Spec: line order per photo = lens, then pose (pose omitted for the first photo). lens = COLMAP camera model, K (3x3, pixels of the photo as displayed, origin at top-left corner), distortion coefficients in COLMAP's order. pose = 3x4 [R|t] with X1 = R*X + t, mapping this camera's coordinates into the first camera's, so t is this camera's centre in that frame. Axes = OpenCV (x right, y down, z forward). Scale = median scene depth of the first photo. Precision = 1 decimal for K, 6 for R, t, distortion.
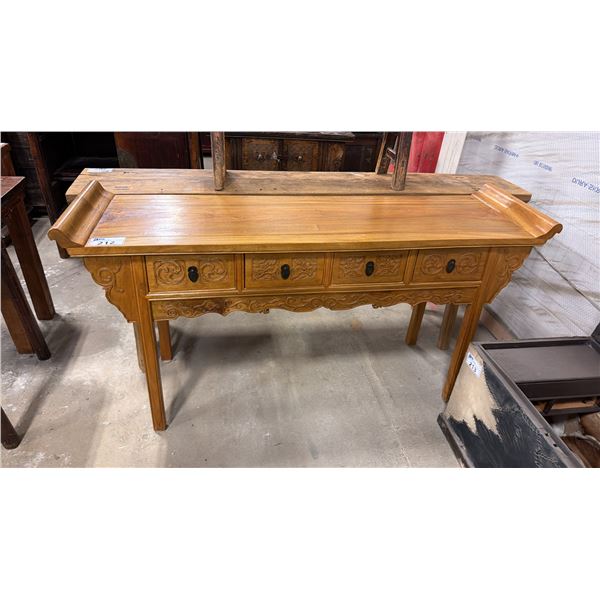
lens RADIAL K [[407.5, 0, 300.5], [0, 407.5, 296.5], [0, 0, 1]] dist [0.002738, -0.000201]
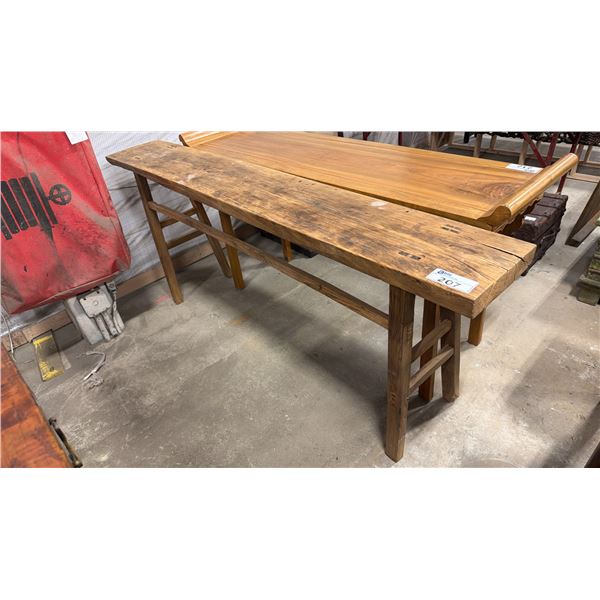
lens RADIAL K [[407.5, 0, 301.2], [0, 407.5, 302.1], [0, 0, 1]] dist [0.002738, -0.000201]
pose [[-0.557123, -0.495095, 0.666705, -0.713900], [0.511286, 0.428131, 0.745179, -0.747798], [-0.654371, 0.756033, 0.014614, 1.118736]]
